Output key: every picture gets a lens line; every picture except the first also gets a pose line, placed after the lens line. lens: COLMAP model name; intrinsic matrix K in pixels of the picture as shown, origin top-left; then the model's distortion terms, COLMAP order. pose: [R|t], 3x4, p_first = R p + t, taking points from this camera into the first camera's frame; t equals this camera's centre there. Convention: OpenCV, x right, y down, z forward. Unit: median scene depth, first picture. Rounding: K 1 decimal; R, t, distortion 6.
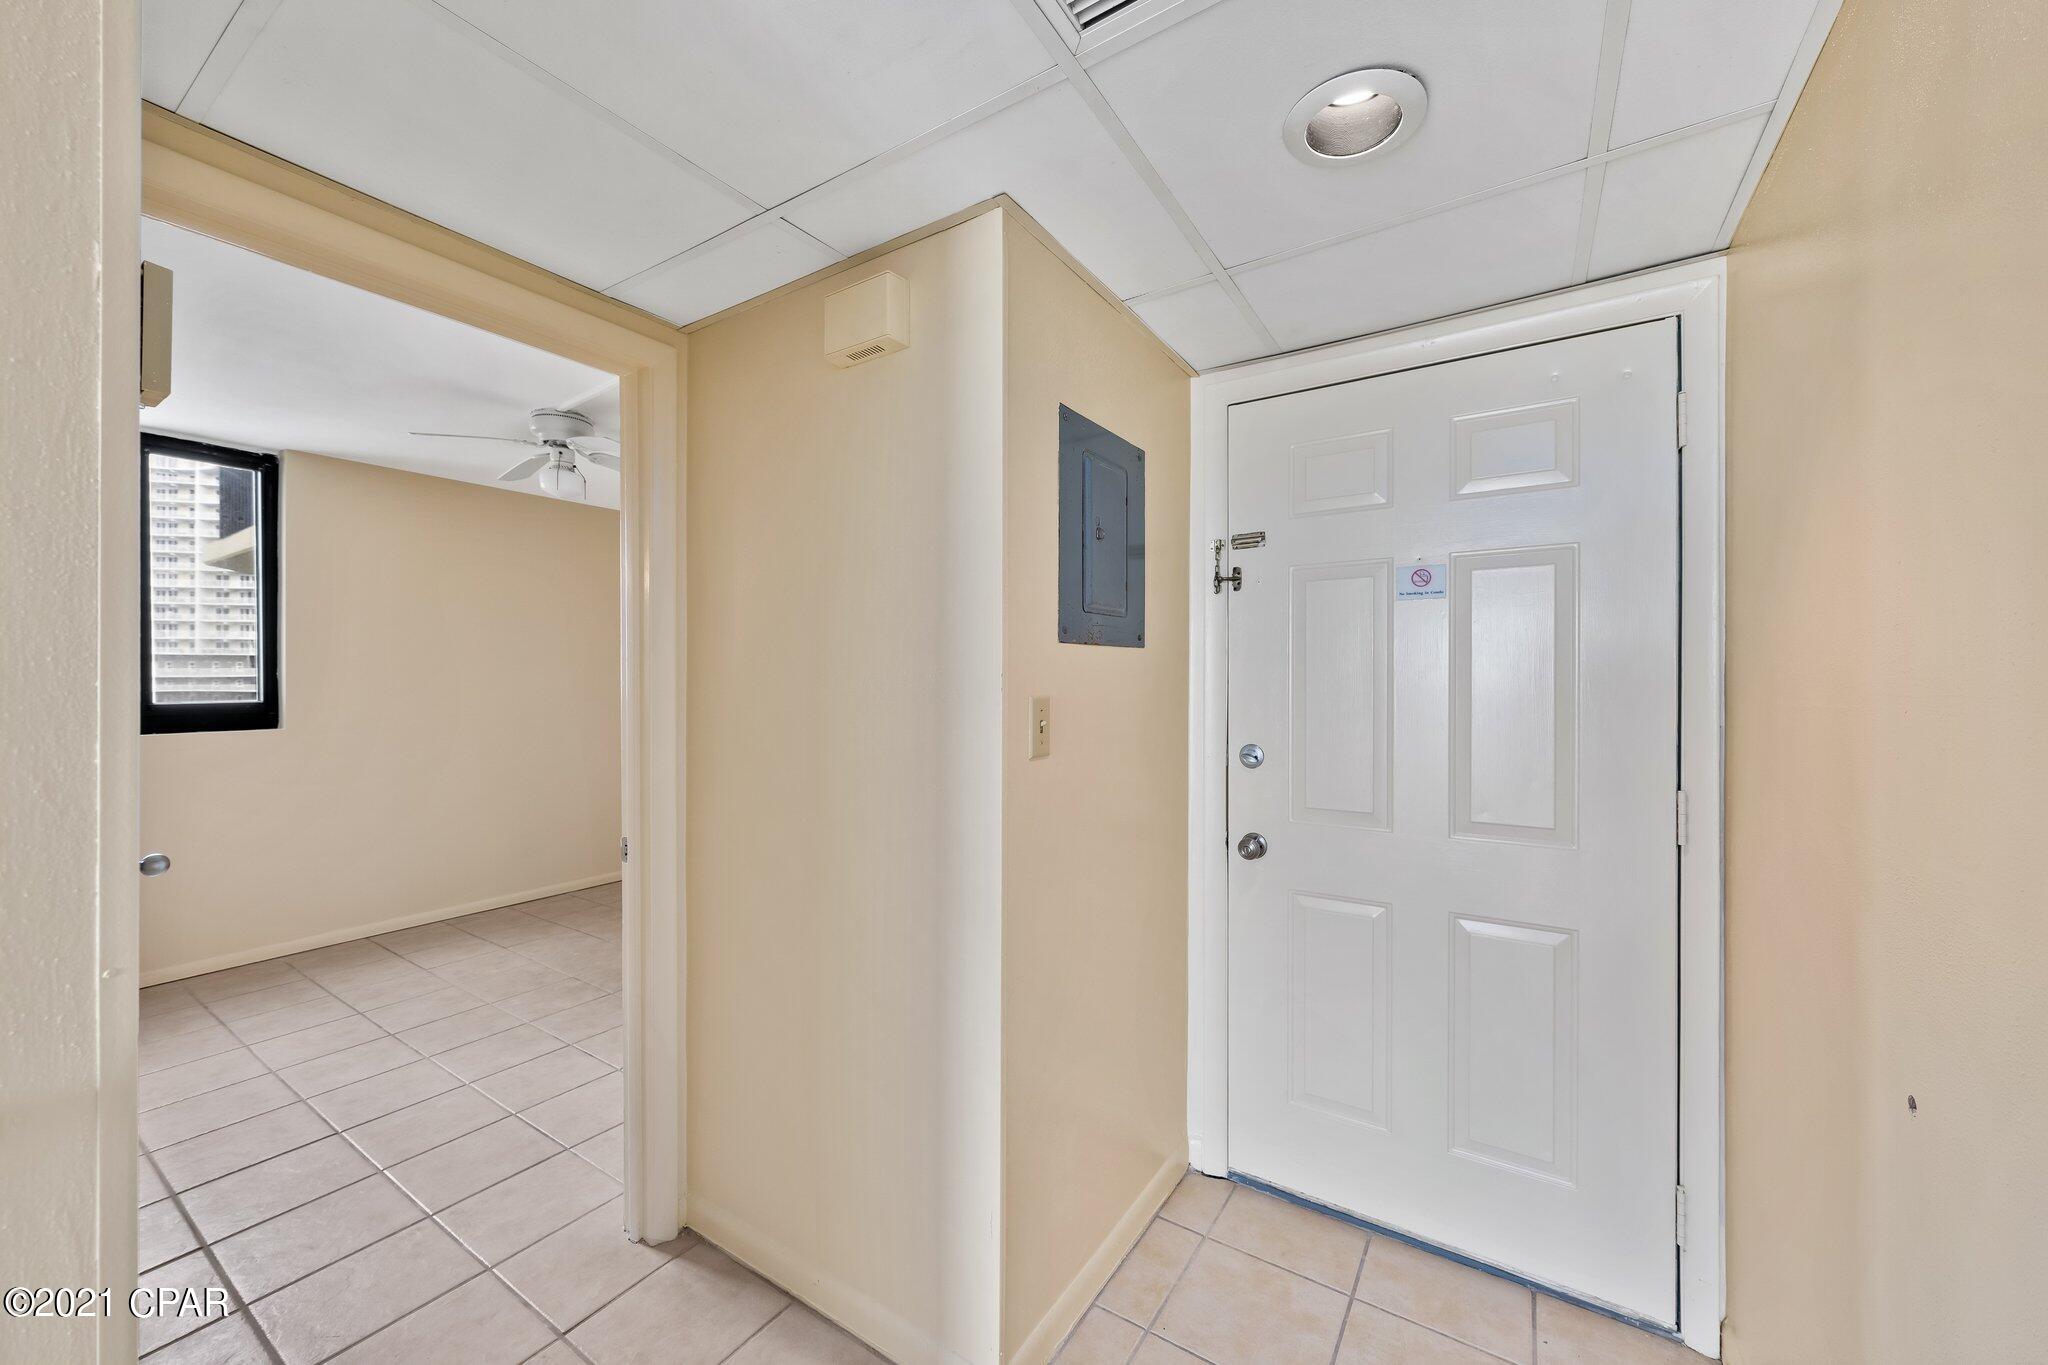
lens RADIAL K [[764.1, 0, 1028.7], [0, 764.1, 686.4], [0, 0, 1]] dist [-0.000636, 0.000044]
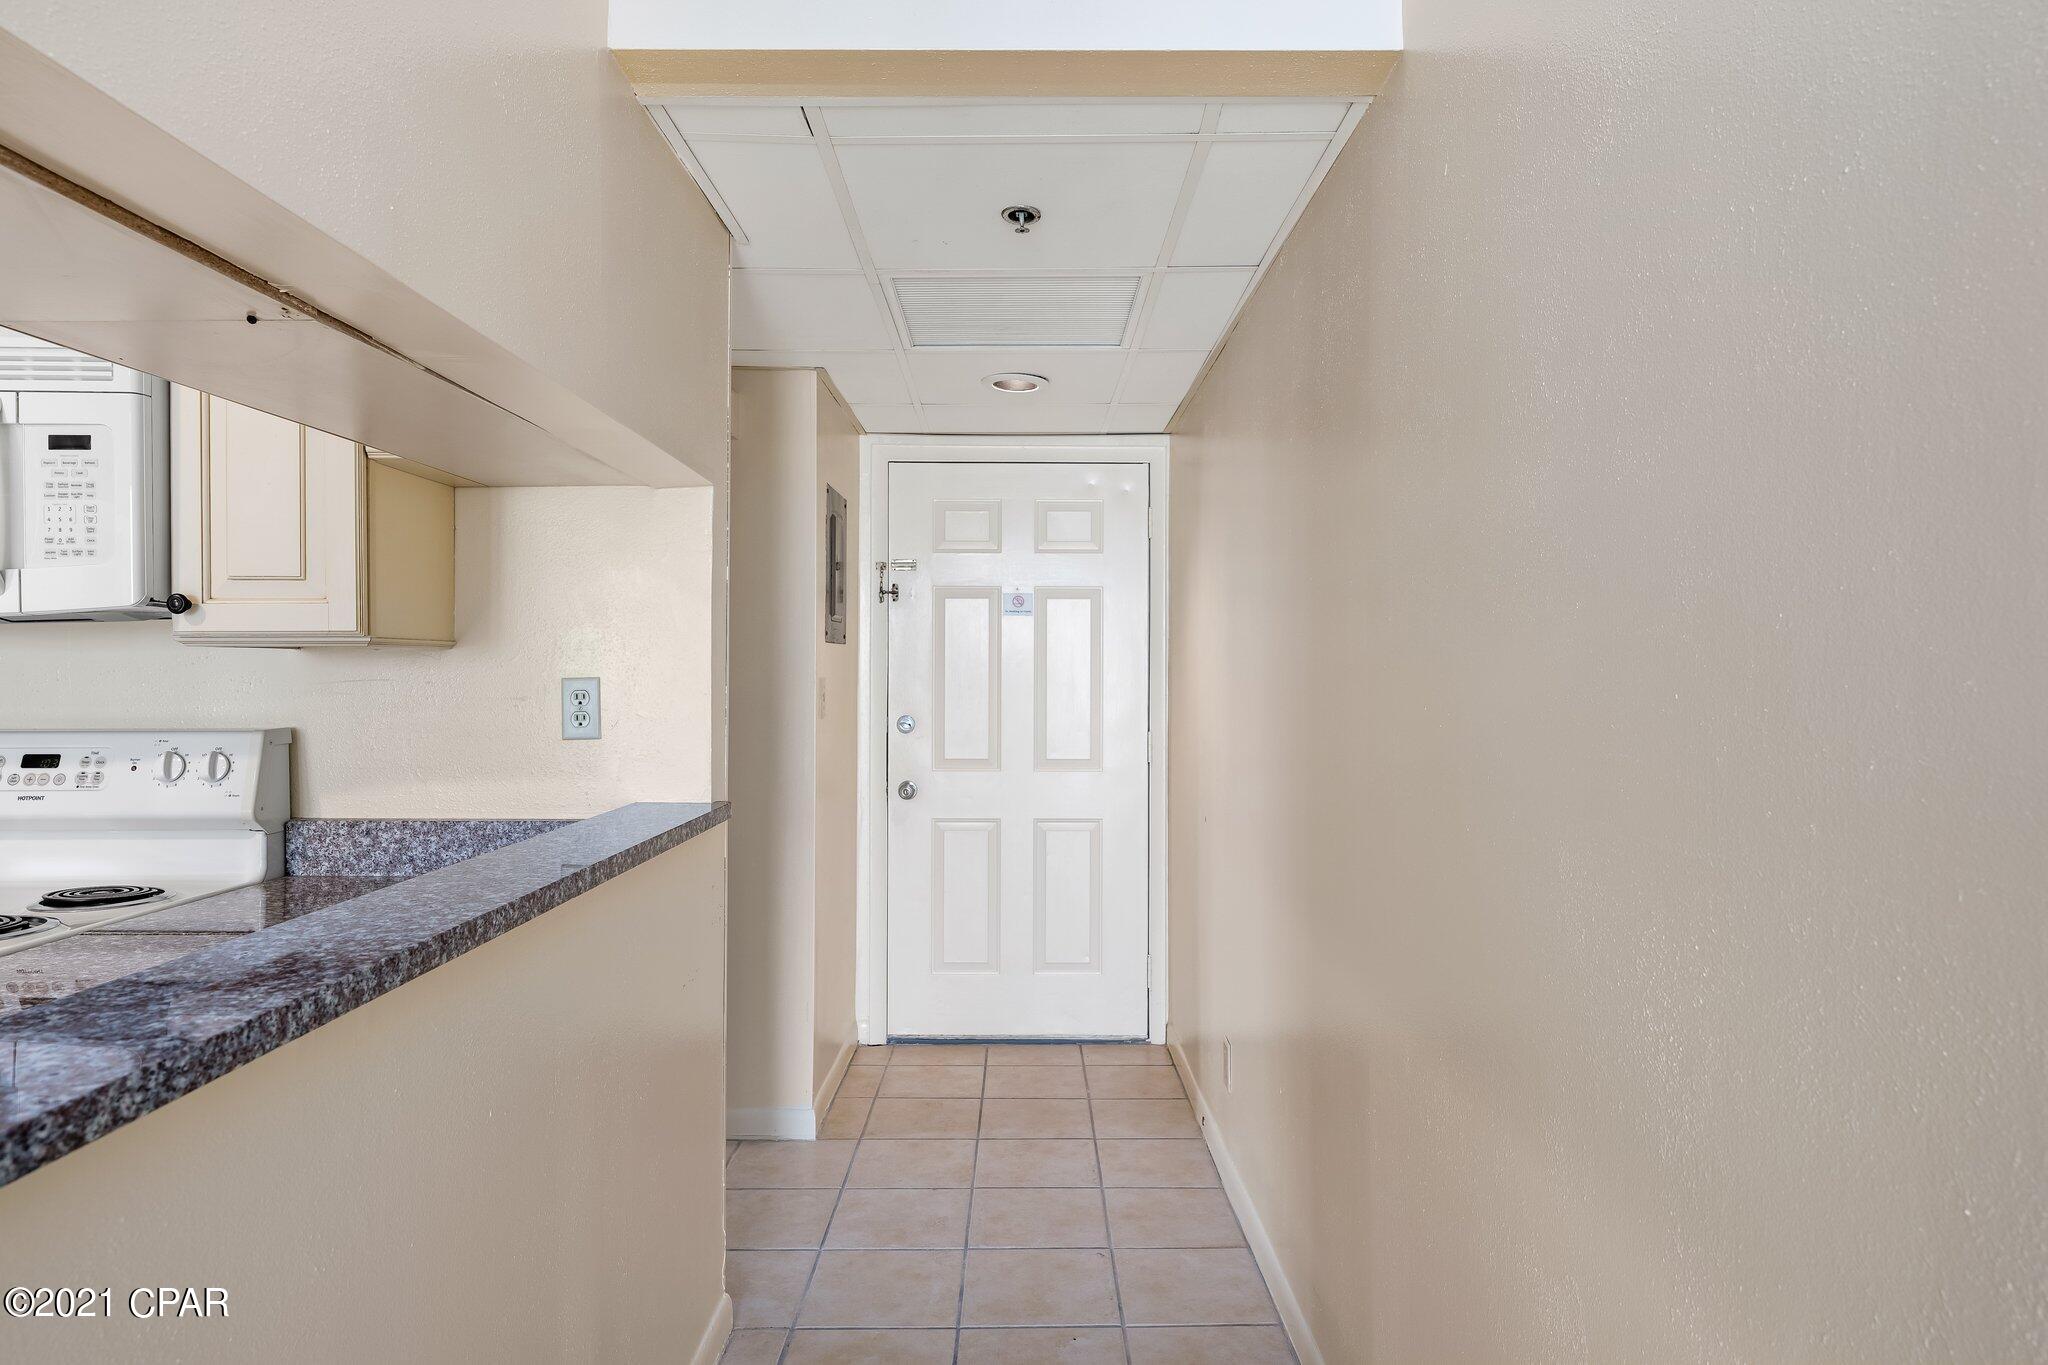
lens RADIAL K [[1226.9, 0, 1021.8], [0, 1226.9, 676.5], [0, 0, 1]] dist [0.004102, 0.001010]
pose [[0.837137, -0.002439, 0.546988, -0.807899], [-0.000839, 0.999983, 0.005742, -0.007094], [-0.546993, -0.005266, 0.837121, -1.036390]]
